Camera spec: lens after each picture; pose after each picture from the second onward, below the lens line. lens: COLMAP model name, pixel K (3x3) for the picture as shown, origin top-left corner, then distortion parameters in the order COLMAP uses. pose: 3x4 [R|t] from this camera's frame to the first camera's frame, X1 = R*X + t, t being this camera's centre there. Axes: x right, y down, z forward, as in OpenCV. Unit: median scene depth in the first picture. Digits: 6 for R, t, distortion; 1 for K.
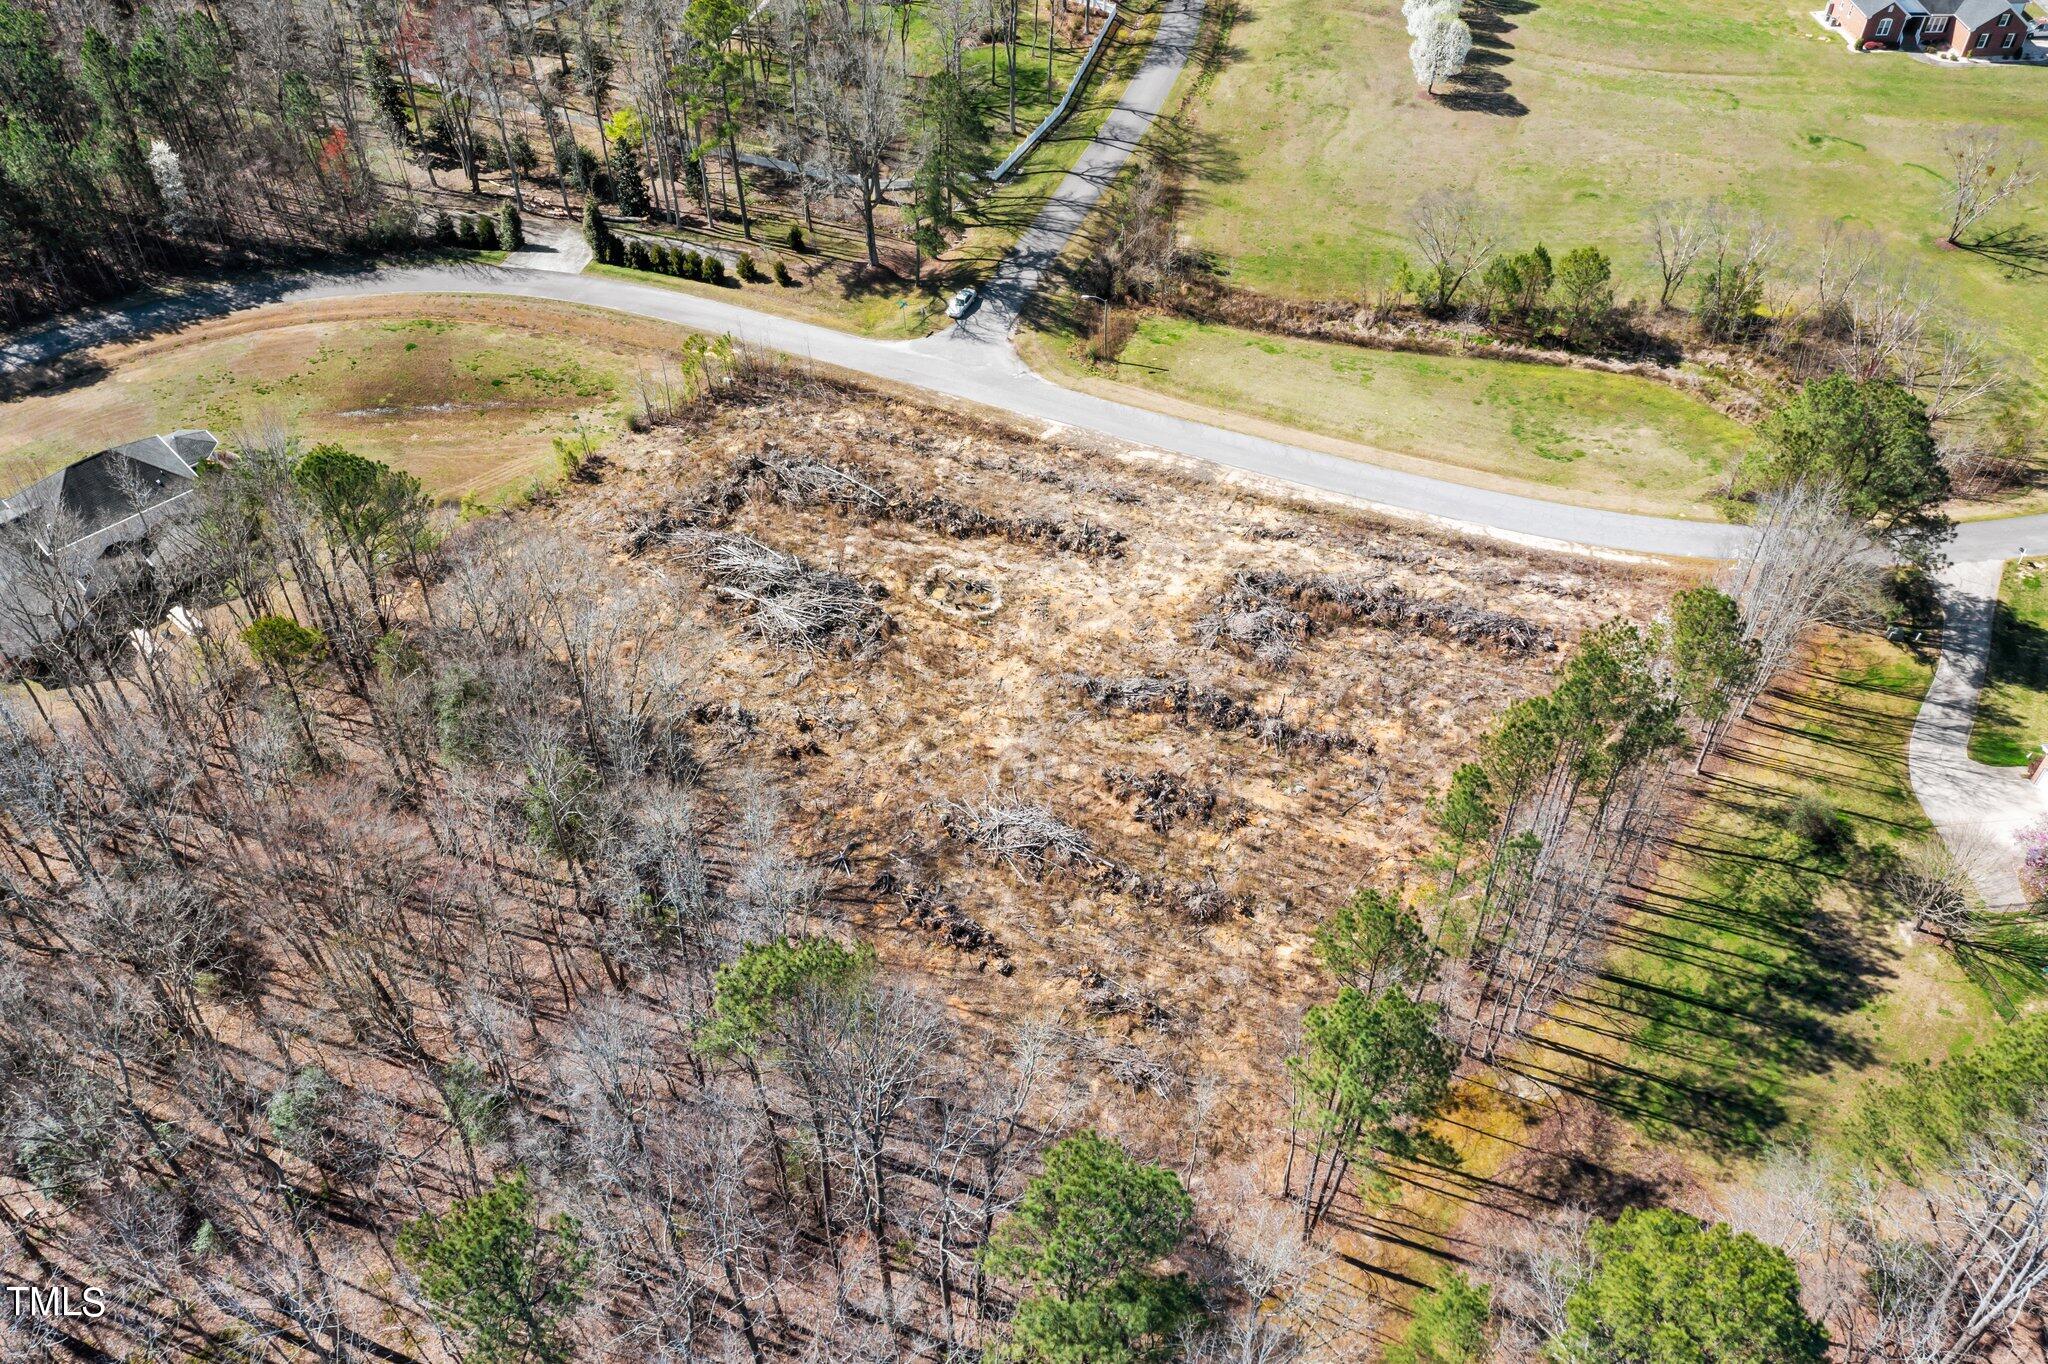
lens RADIAL K [[1613.4, 0, 1024.0], [0, 1613.4, 682.0], [0, 0, 1]] dist [-0.005483, 0.003913]
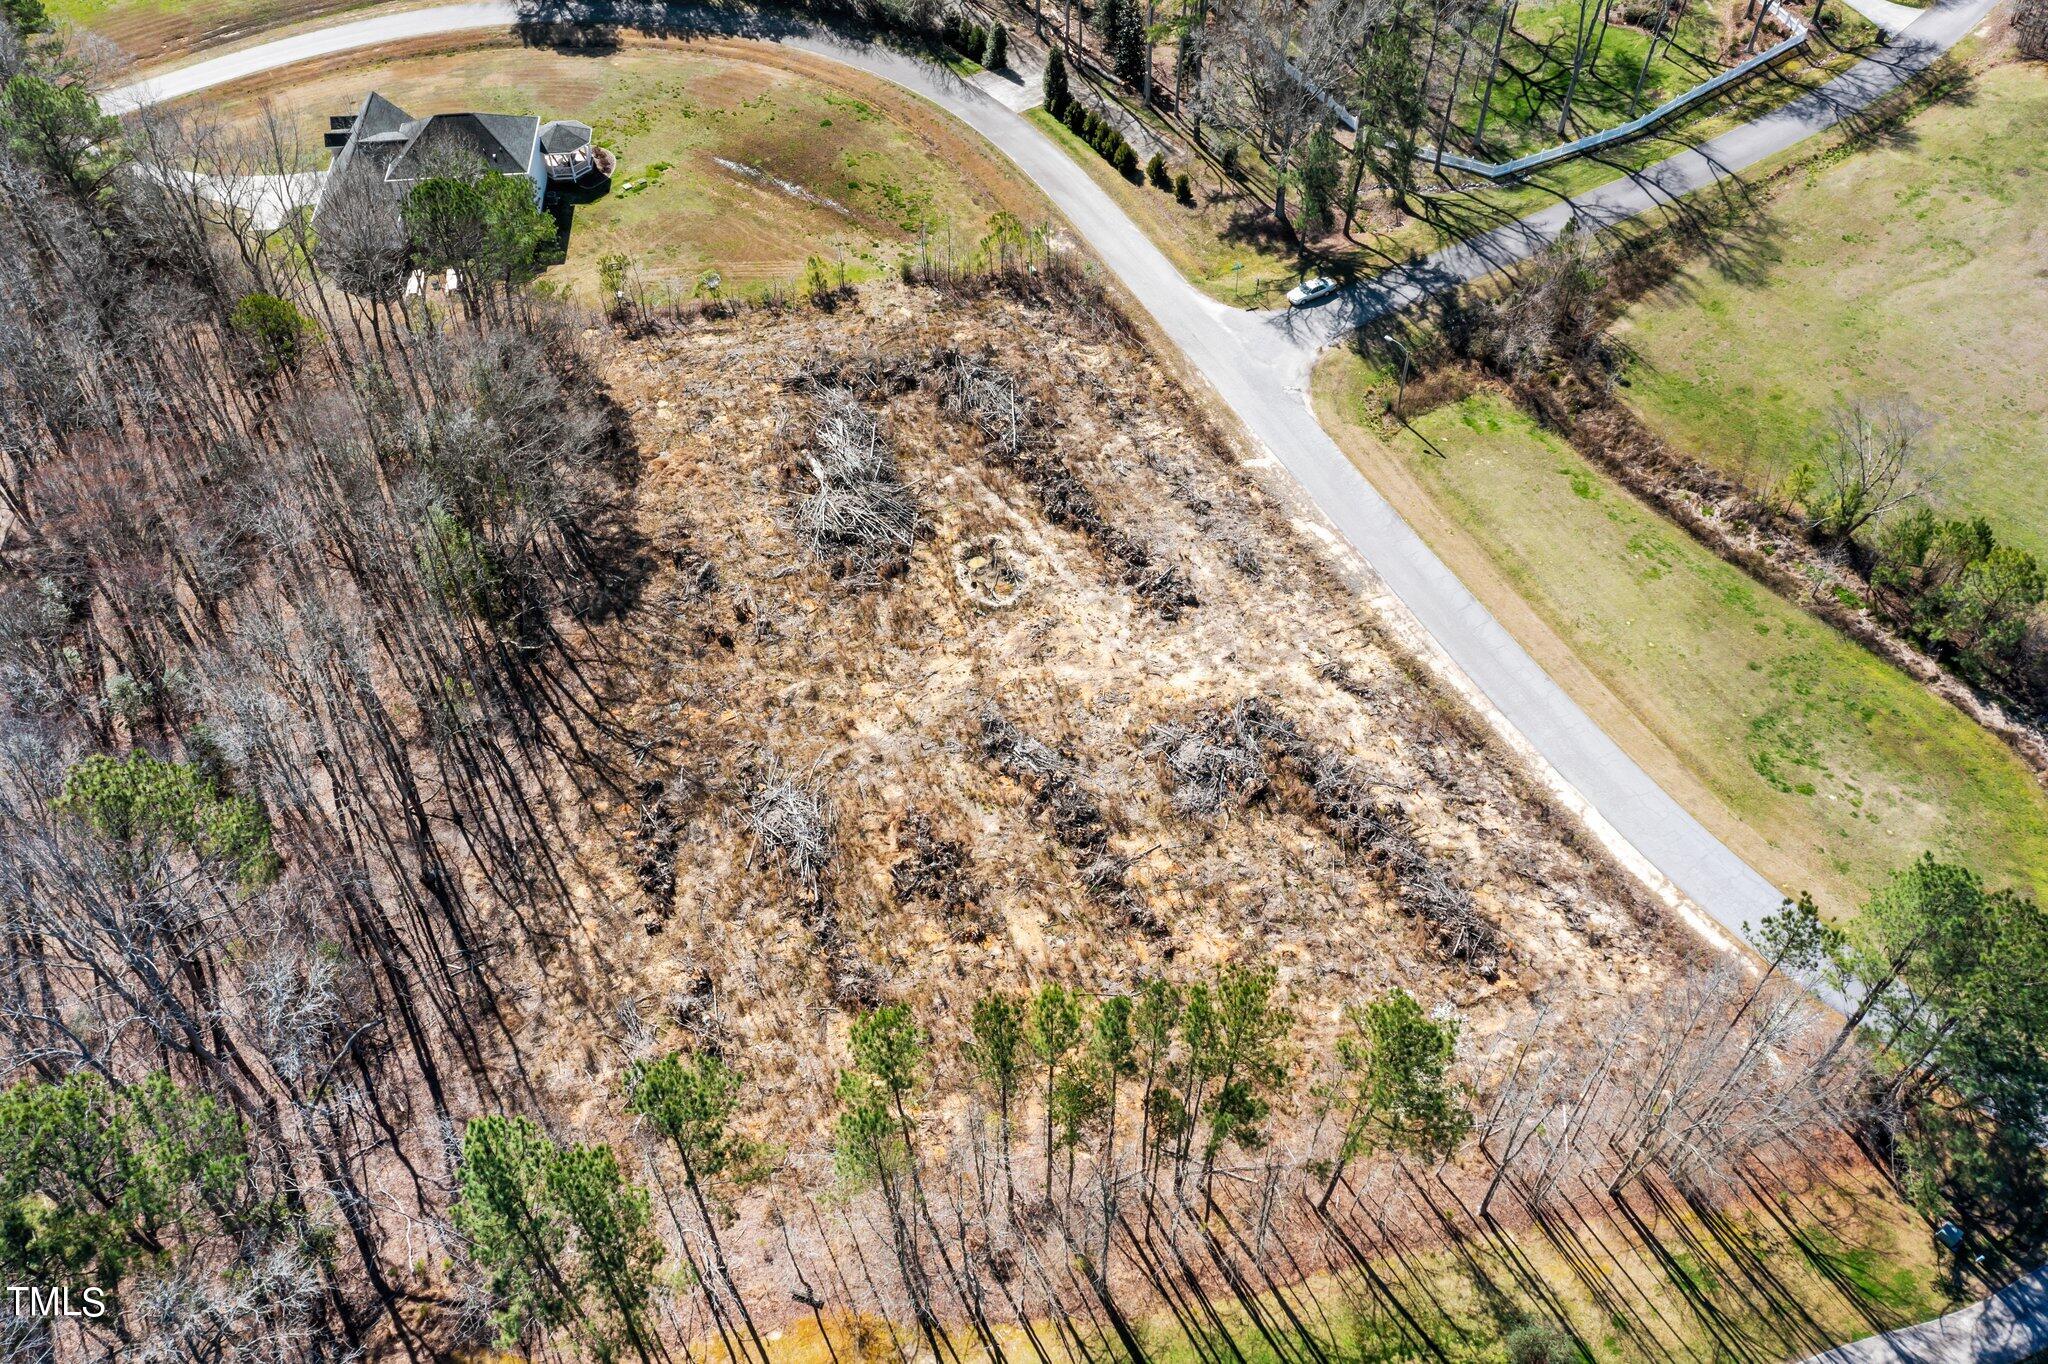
lens RADIAL K [[1615.5, 0, 1024.0], [0, 1615.5, 682.0], [0, 0, 1]] dist [-0.004920, 0.002983]
pose [[0.772731, 0.484688, -0.409835, 0.360168], [-0.444182, 0.874161, 0.196329, -0.177736], [0.453420, 0.030332, 0.890781, 0.170923]]
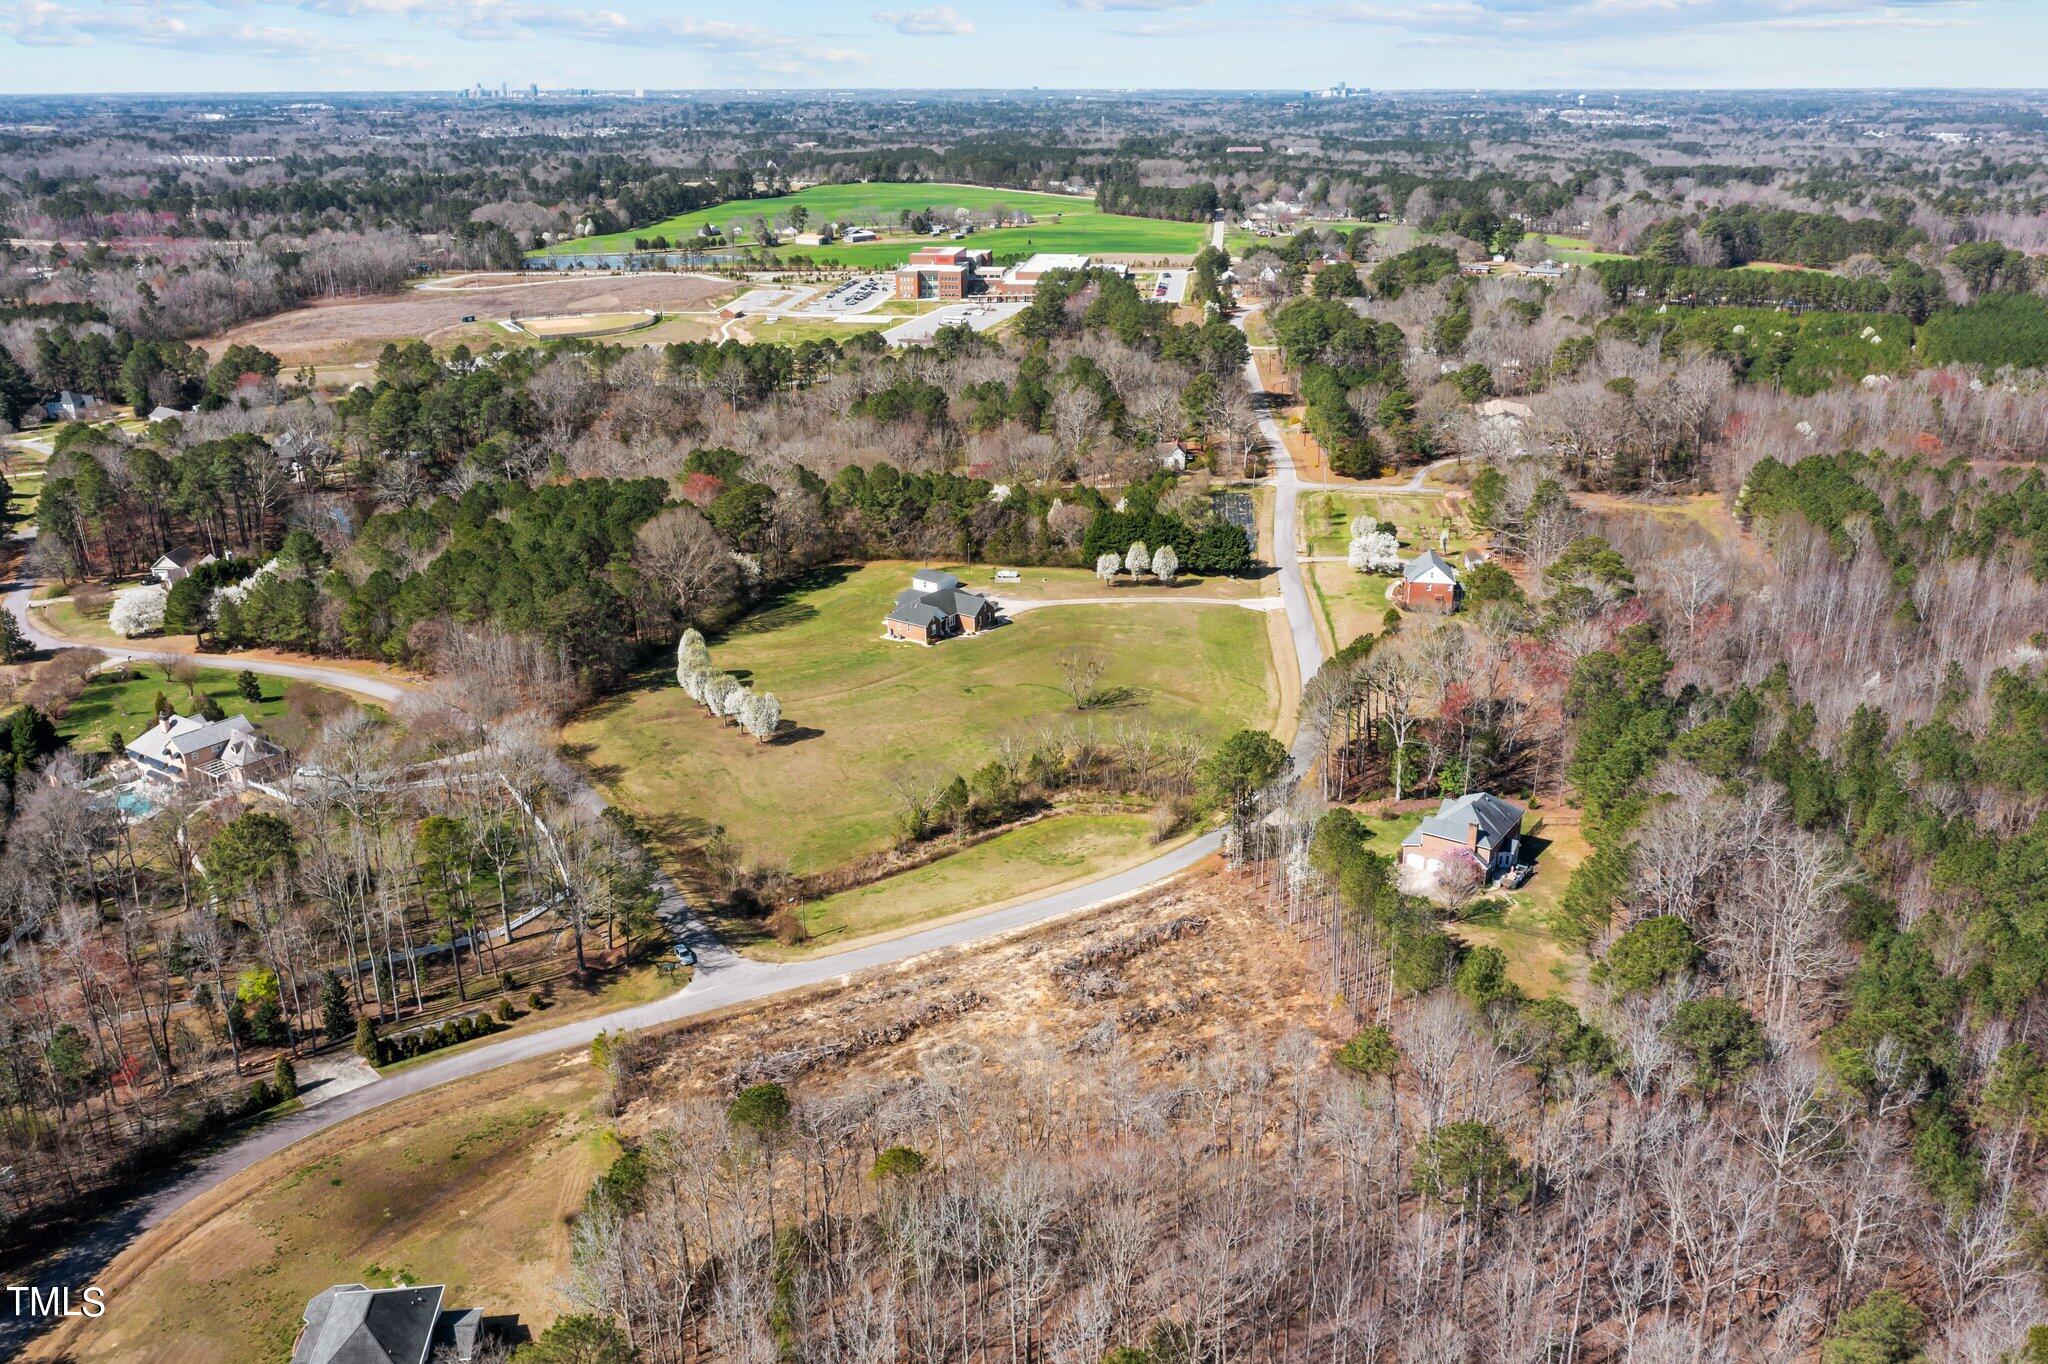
lens RADIAL K [[1630.0, 0, 1024.0], [0, 1630.0, 682.0], [0, 0, 1]] dist [-0.005033, -0.002701]
pose [[0.606181, -0.271351, 0.747605, -0.952082], [0.559885, 0.813209, -0.158809, -0.055834], [-0.564866, 0.514840, 0.644877, -0.164674]]
